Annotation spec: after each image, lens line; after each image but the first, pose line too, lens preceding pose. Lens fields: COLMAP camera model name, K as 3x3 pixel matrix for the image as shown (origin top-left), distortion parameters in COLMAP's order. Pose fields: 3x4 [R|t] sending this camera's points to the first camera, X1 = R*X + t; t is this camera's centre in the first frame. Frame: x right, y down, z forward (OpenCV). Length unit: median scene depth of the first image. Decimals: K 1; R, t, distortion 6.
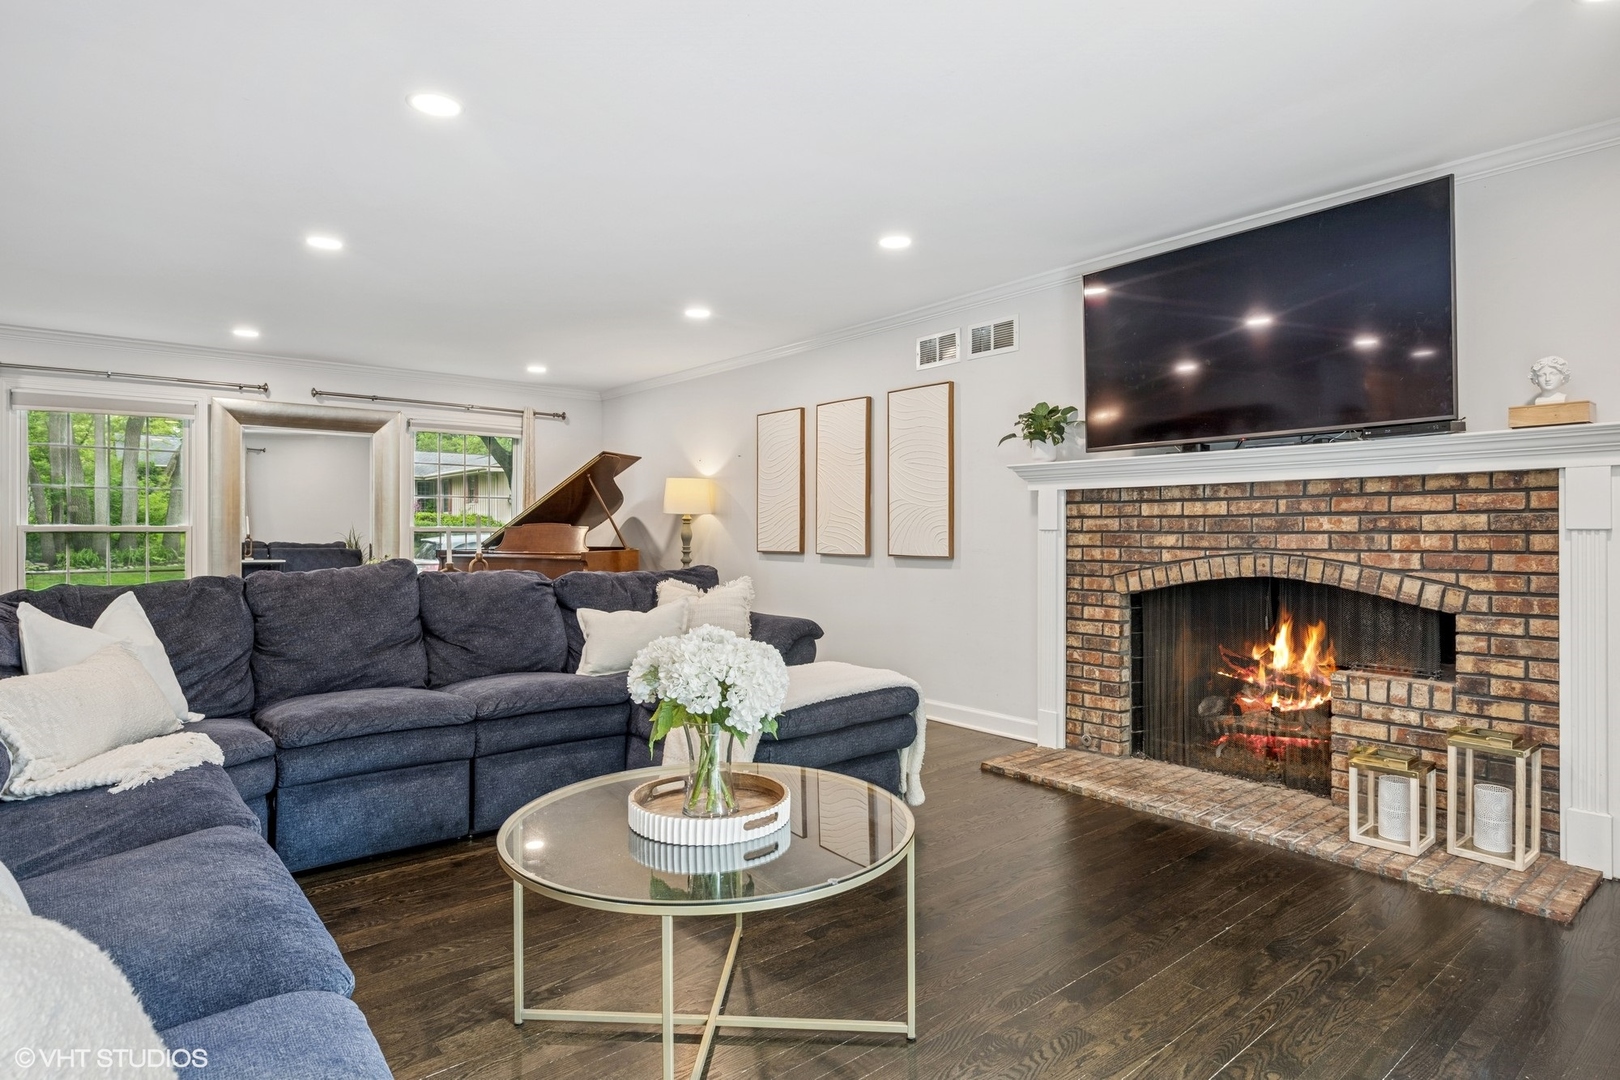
lens RADIAL K [[866.4, 0, 810.0], [0, 866.4, 540.0], [0, 0, 1]] dist [-0.002885, -0.000073]
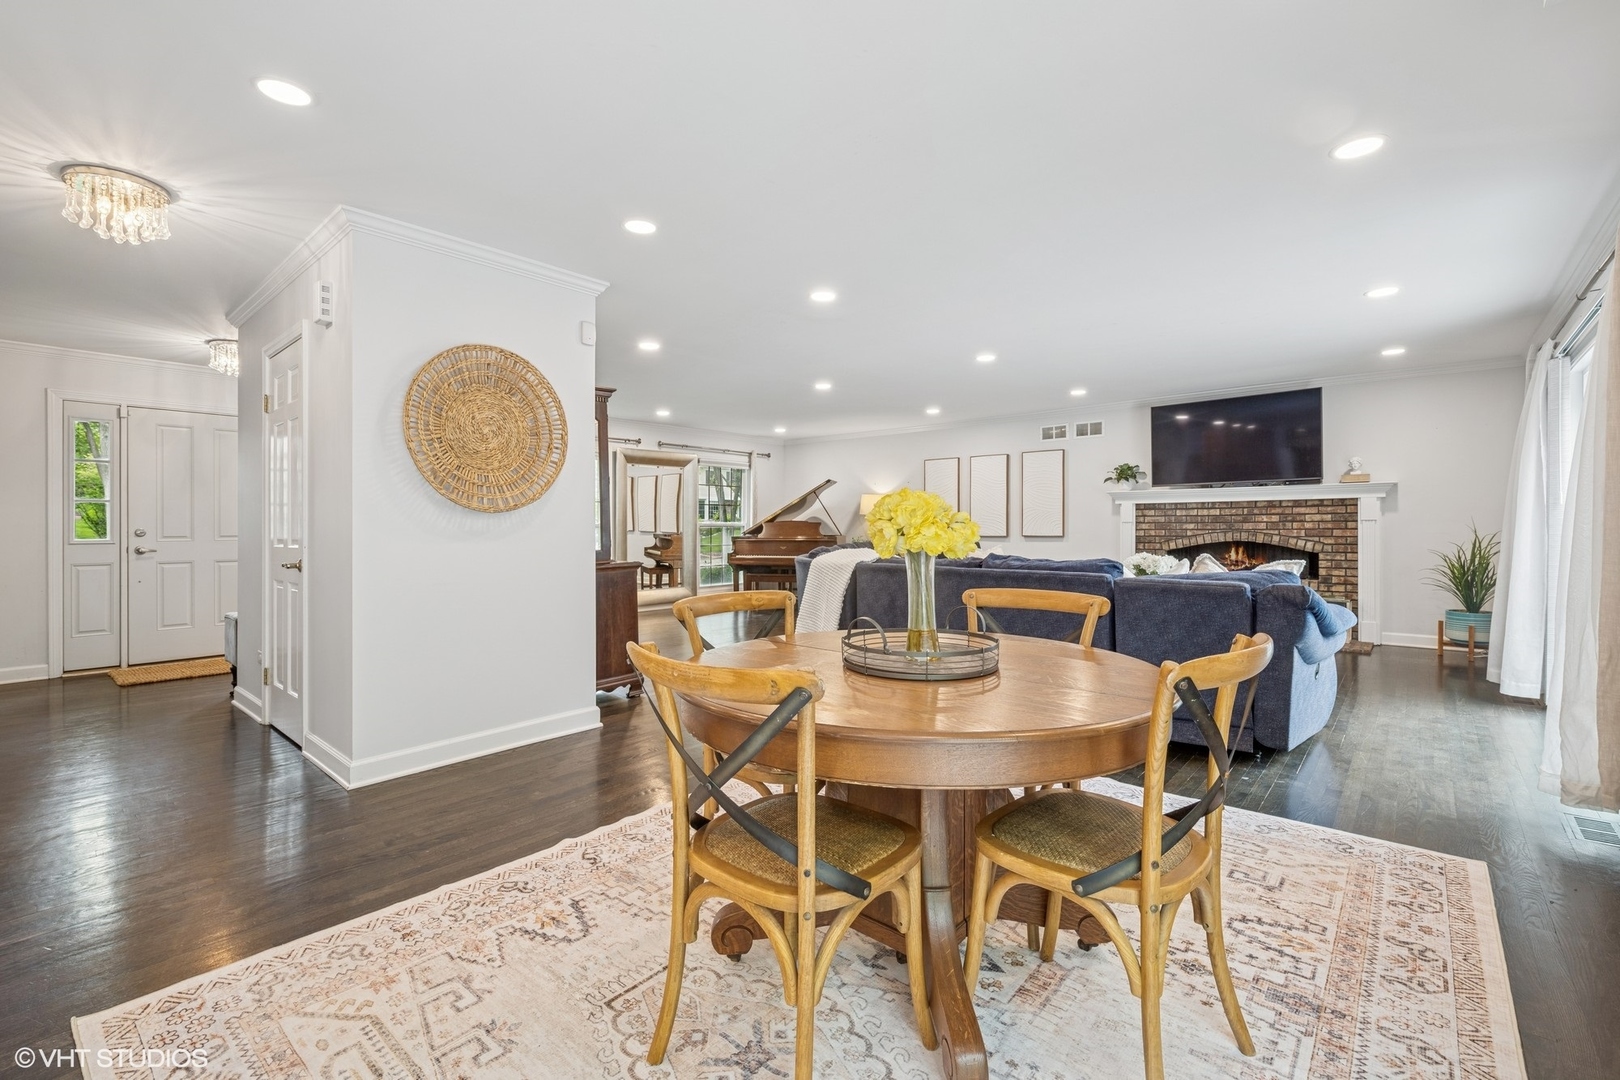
lens RADIAL K [[696.7, 0, 810.0], [0, 696.7, 540.0], [0, 0, 1]] dist [0.002334, 0.000071]
pose [[0.987605, -0.010868, 0.156580, -1.003589], [0.009256, 0.999896, 0.011021, 0.008333], [-0.156684, -0.009435, 0.987604, -0.764757]]
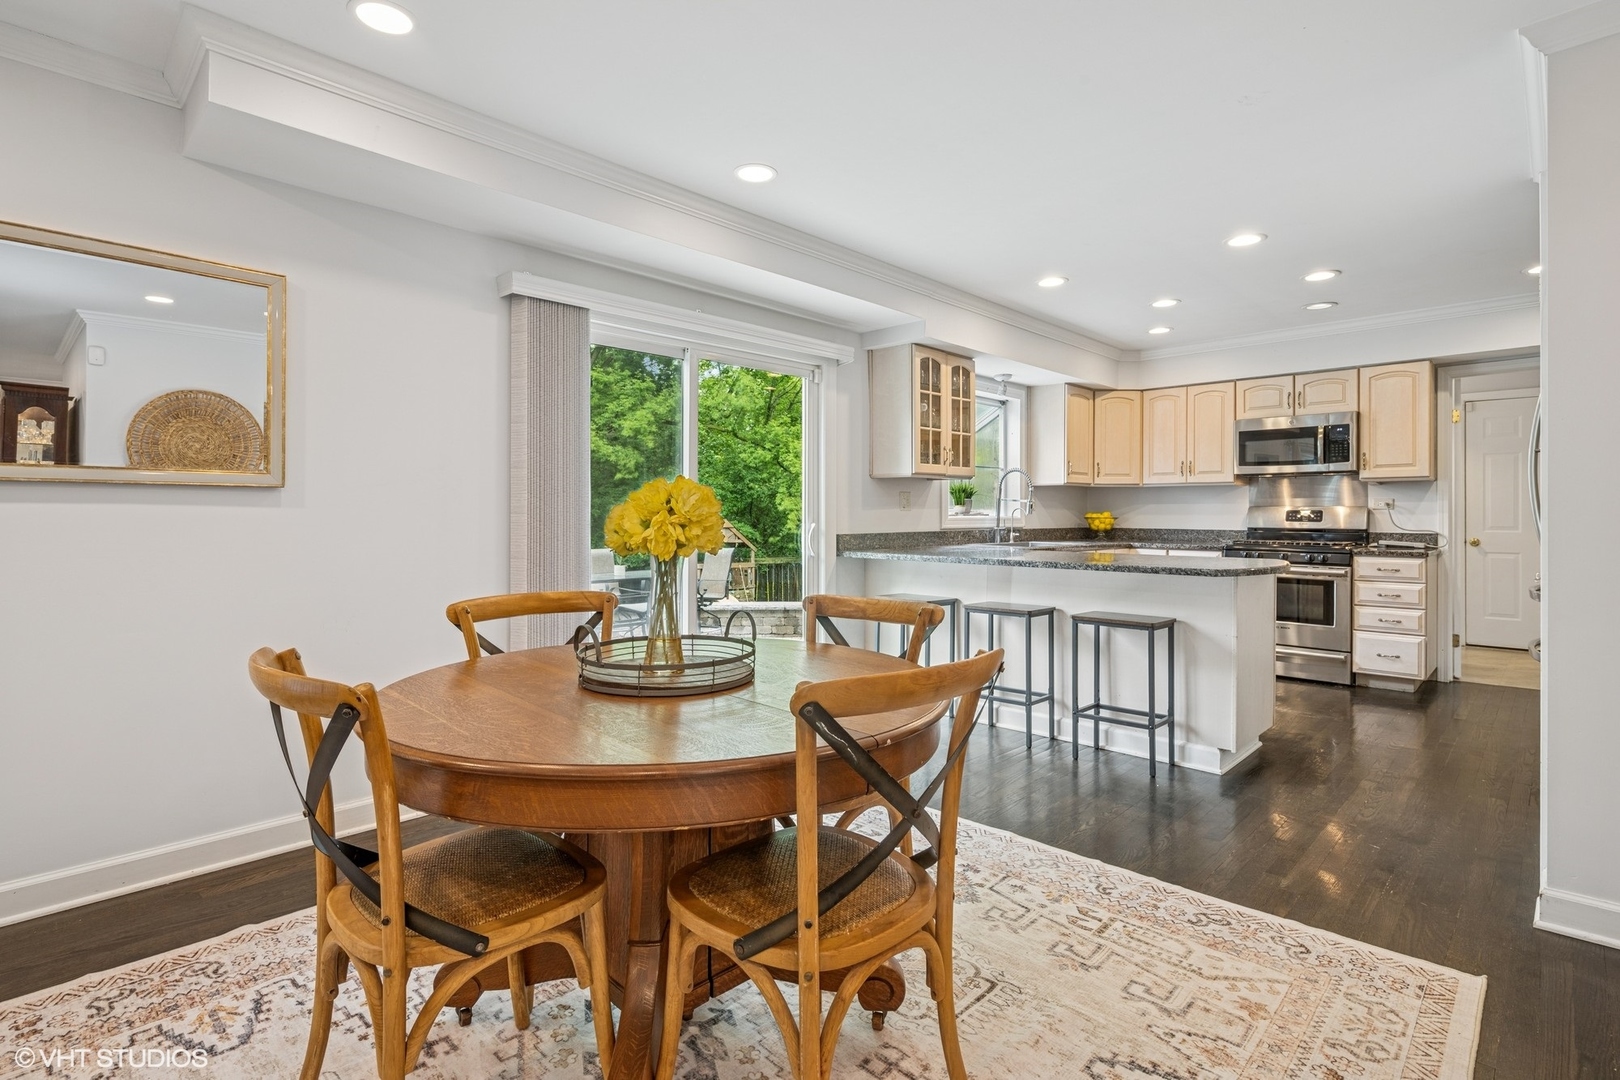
lens RADIAL K [[780.2, 0, 811.9], [0, 780.2, 513.2], [0, 0, 1]] dist [0.000594, 0.000031]
pose [[-0.994928, -0.003194, -0.100542, -0.886905], [-0.004050, 0.999957, 0.008319, -0.004885], [0.100511, 0.008684, -0.994898, 0.241474]]
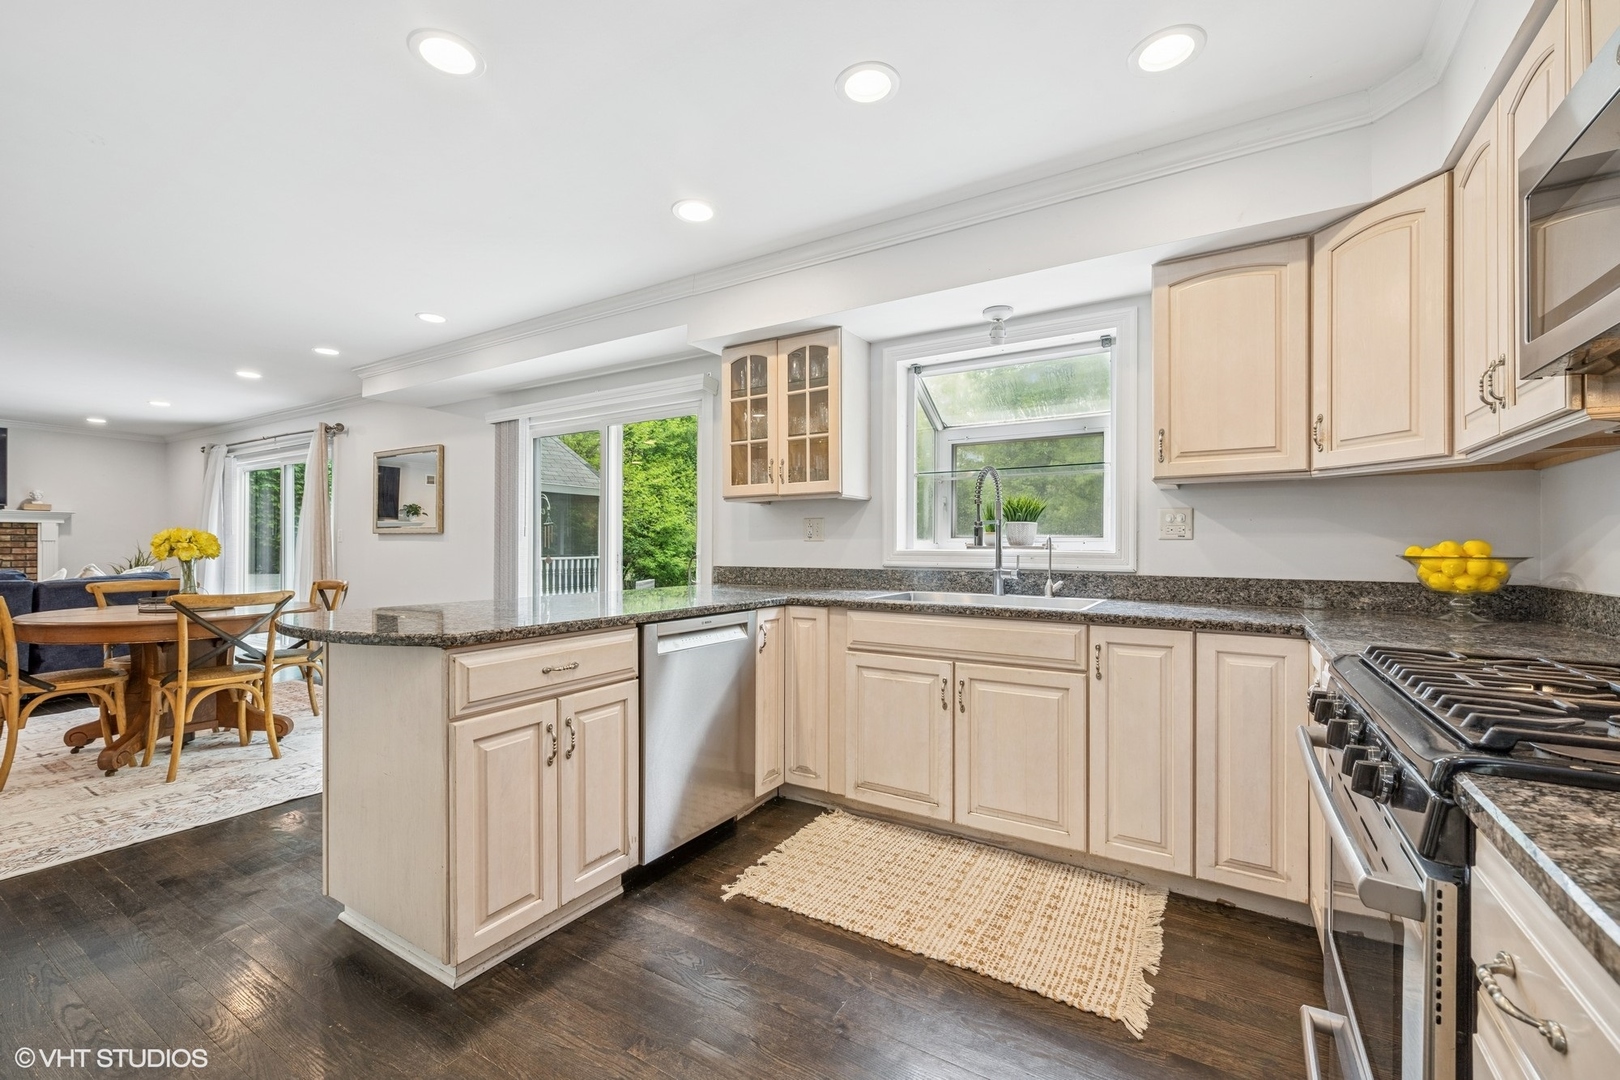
lens RADIAL K [[668.9, 0, 810.0], [0, 668.9, 540.0], [0, 0, 1]] dist [-0.001089, -0.000343]
pose [[-0.318389, 0.011158, 0.947894, -2.158729], [-0.000837, 0.999927, -0.012052, 0.011608], [-0.947960, -0.004631, -0.318357, -0.863594]]
